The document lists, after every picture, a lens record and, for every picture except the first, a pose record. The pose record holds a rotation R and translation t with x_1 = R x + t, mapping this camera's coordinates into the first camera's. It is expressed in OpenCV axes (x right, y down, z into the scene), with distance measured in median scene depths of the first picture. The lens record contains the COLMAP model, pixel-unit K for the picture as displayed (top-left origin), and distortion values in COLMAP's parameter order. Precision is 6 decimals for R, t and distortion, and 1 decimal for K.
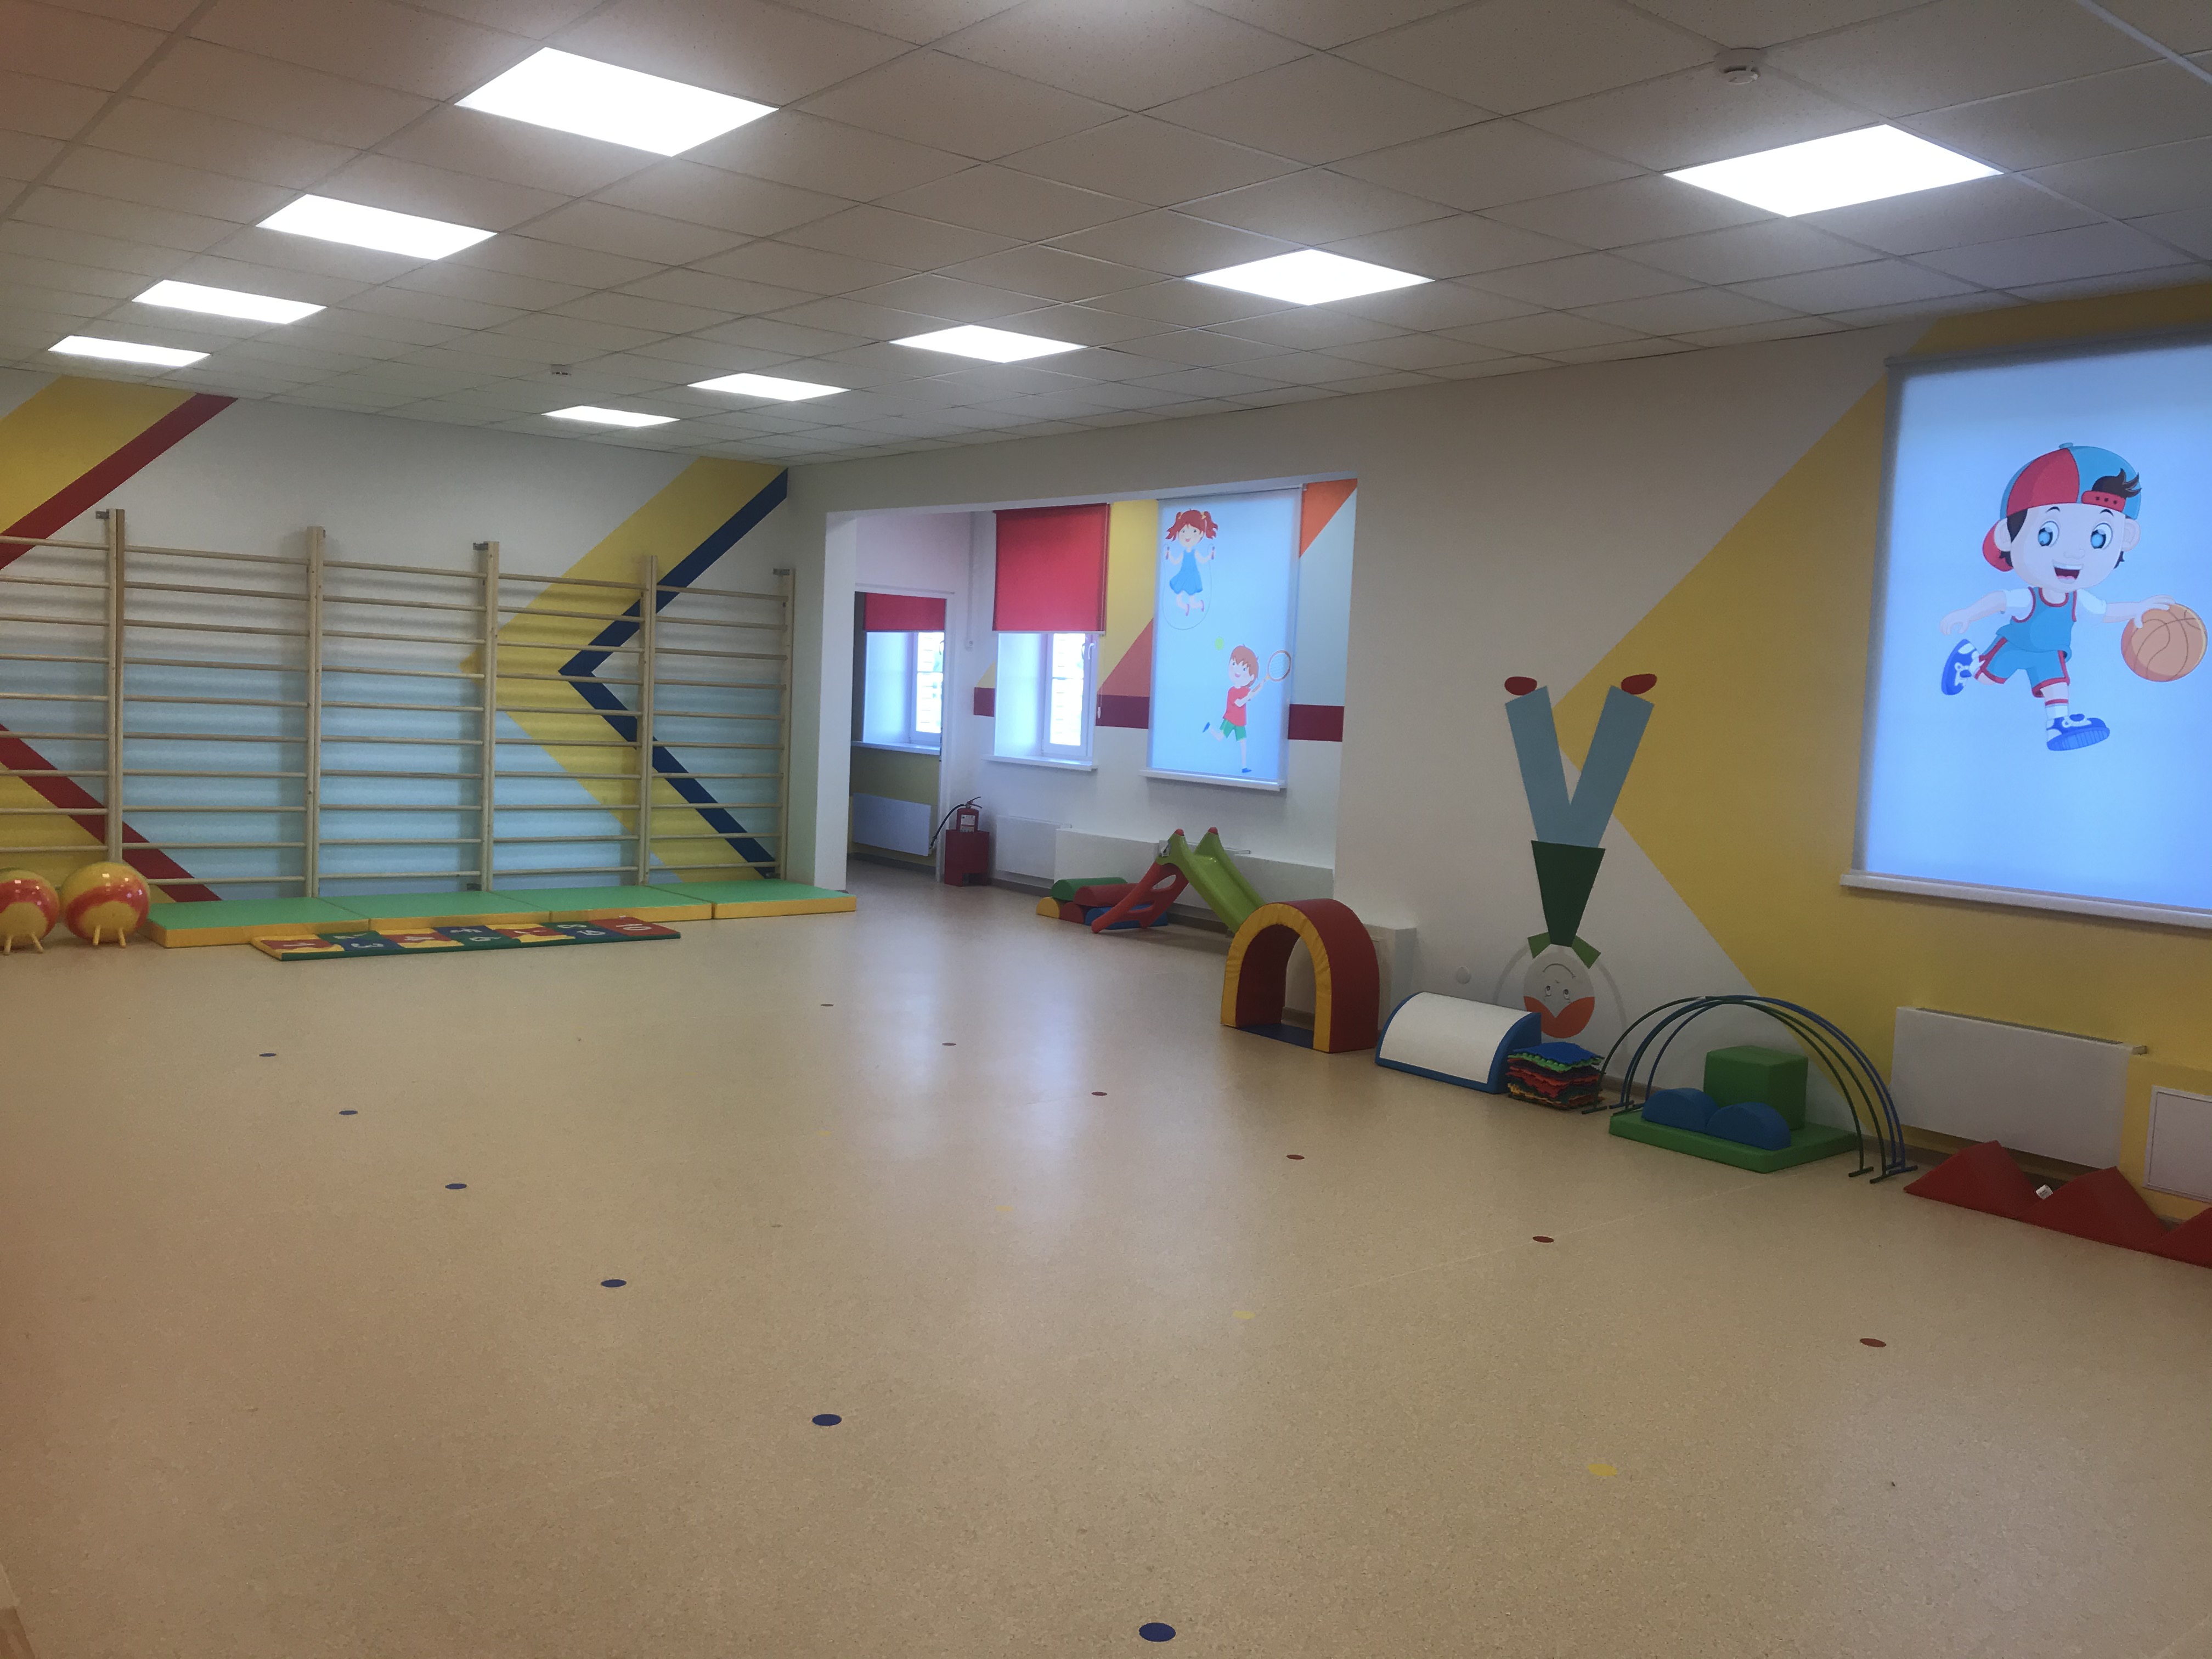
lens RADIAL K [[1798.5, 0, 1106.0], [0, 1798.5, 829.5], [0, 0, 1]] dist [0.135540, -0.262837]
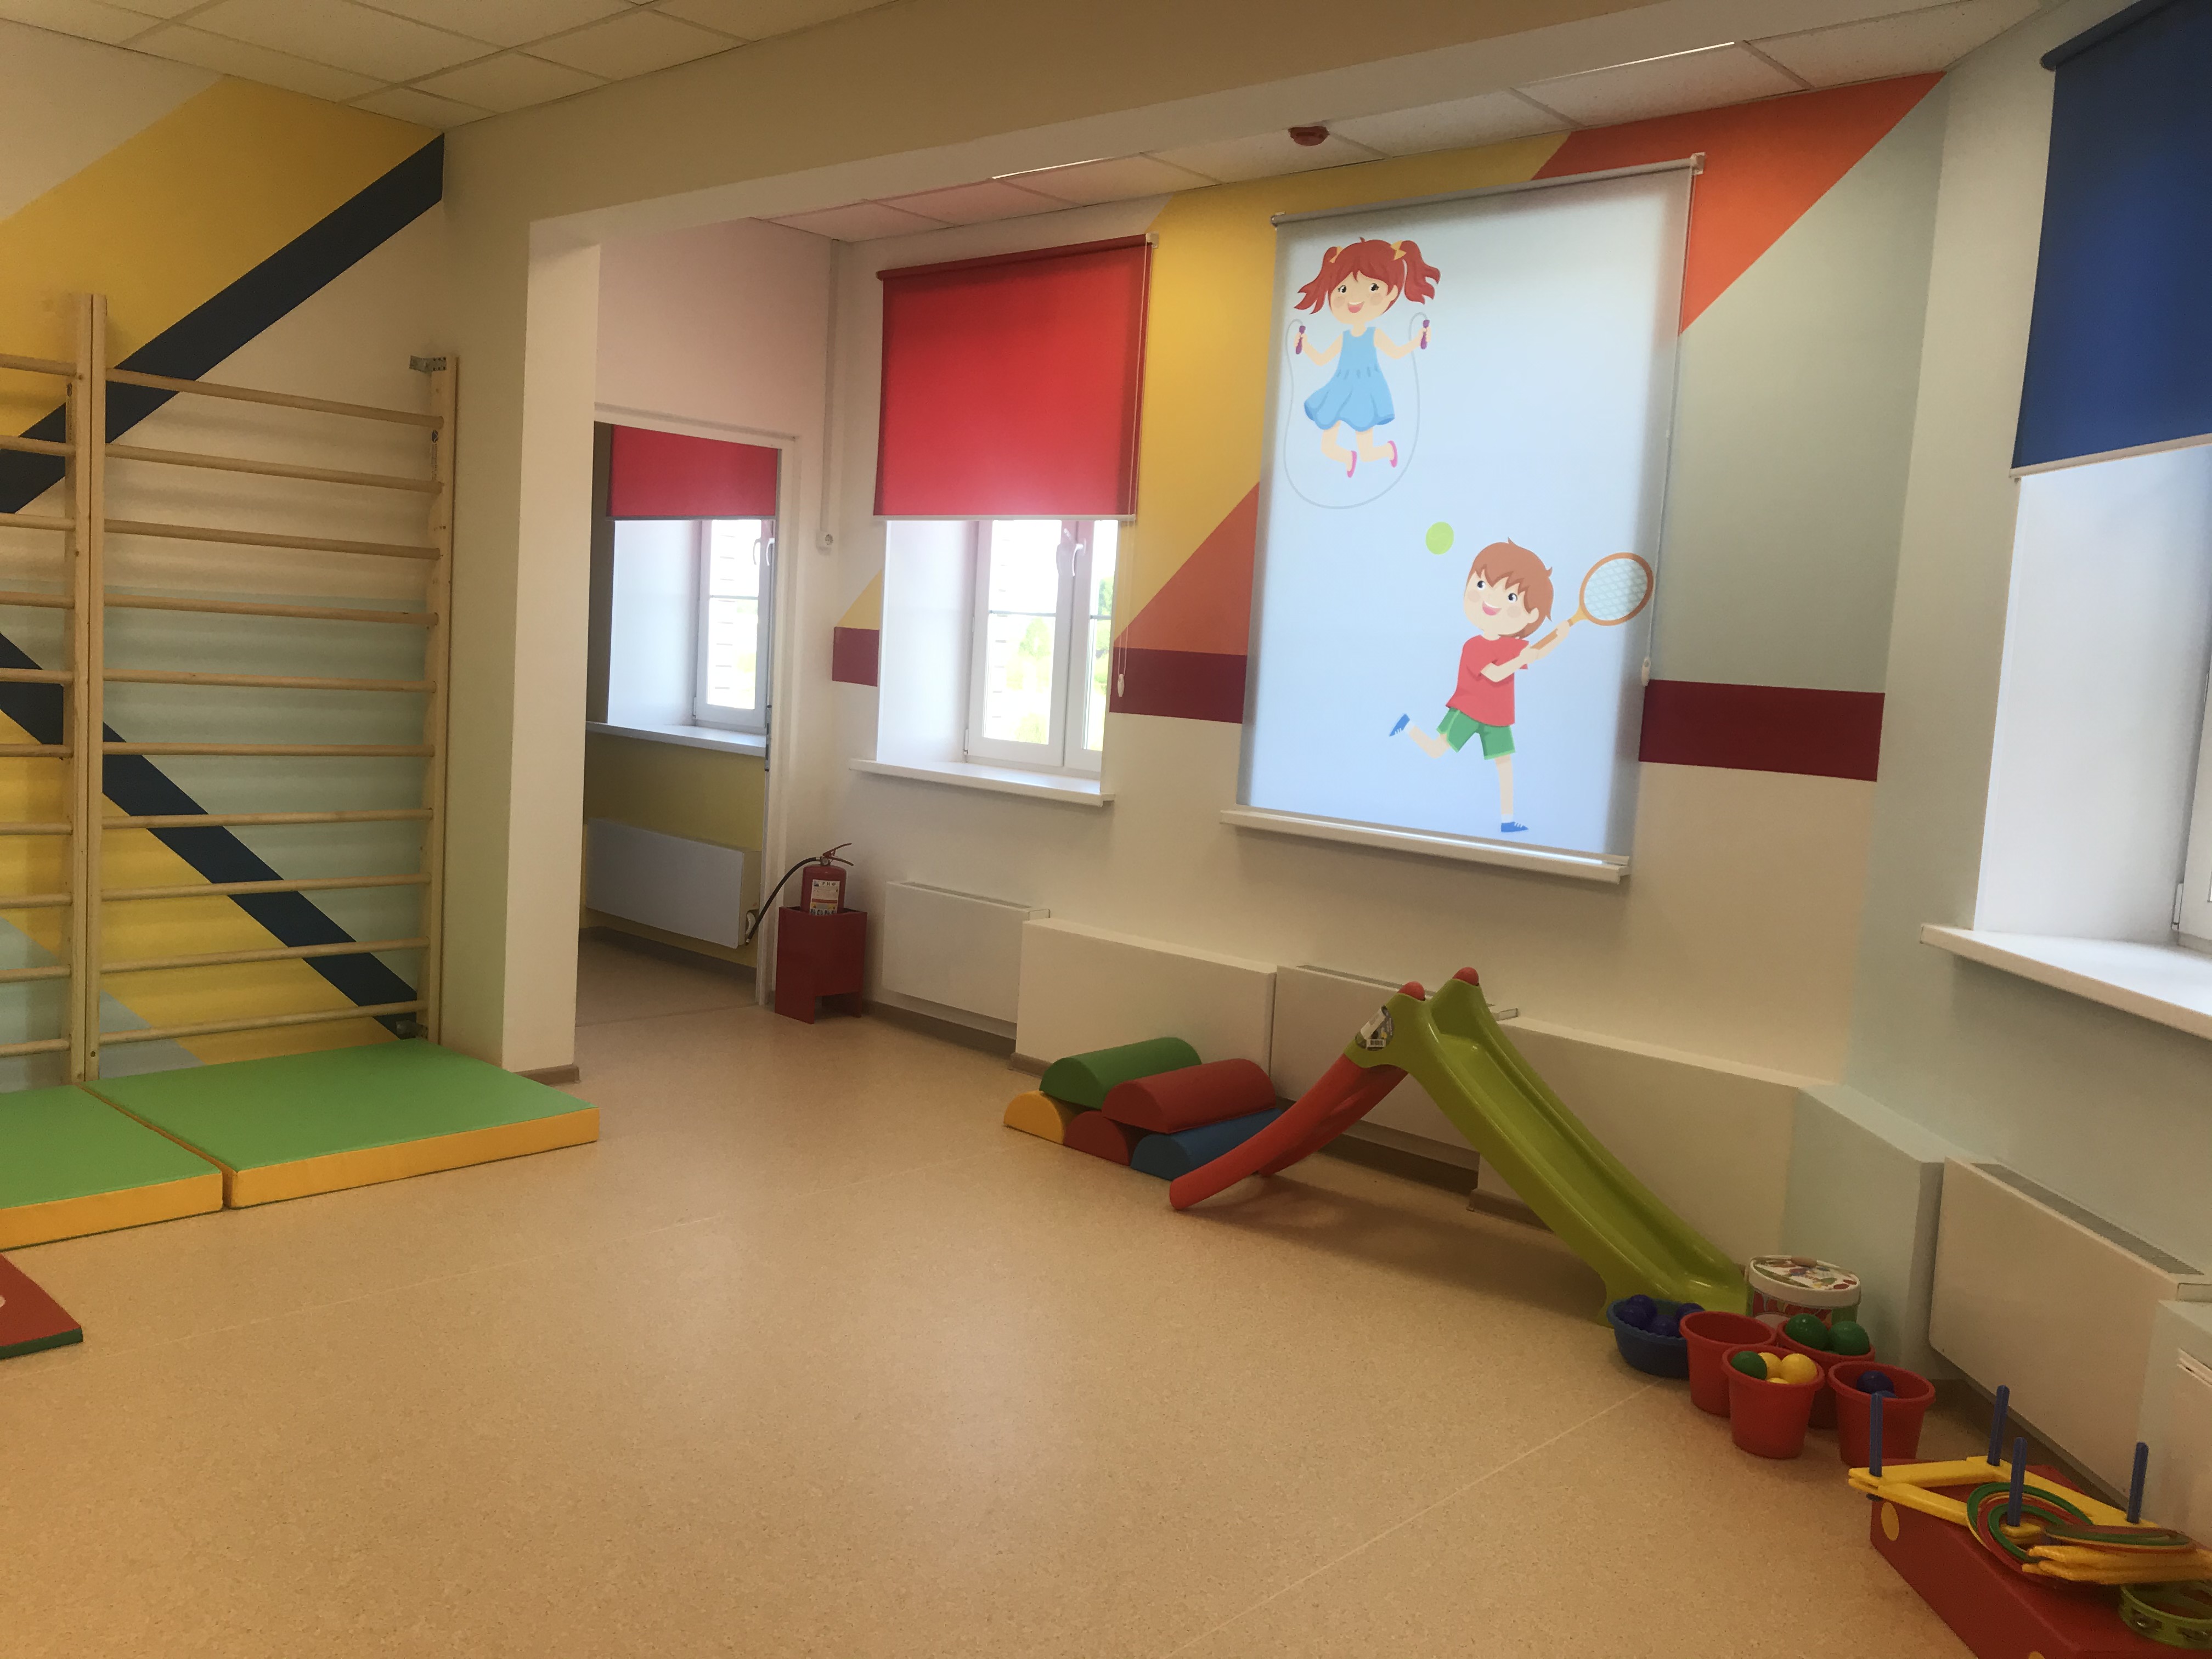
lens RADIAL K [[1822.2, 0, 1106.0], [0, 1822.2, 829.5], [0, 0, 1]] dist [0.056571, -0.086033]
pose [[0.990189, 0.002554, 0.139708, -0.068932], [-0.006697, 0.999551, 0.029193, -0.036974], [-0.139571, -0.029842, 0.989762, 0.473440]]
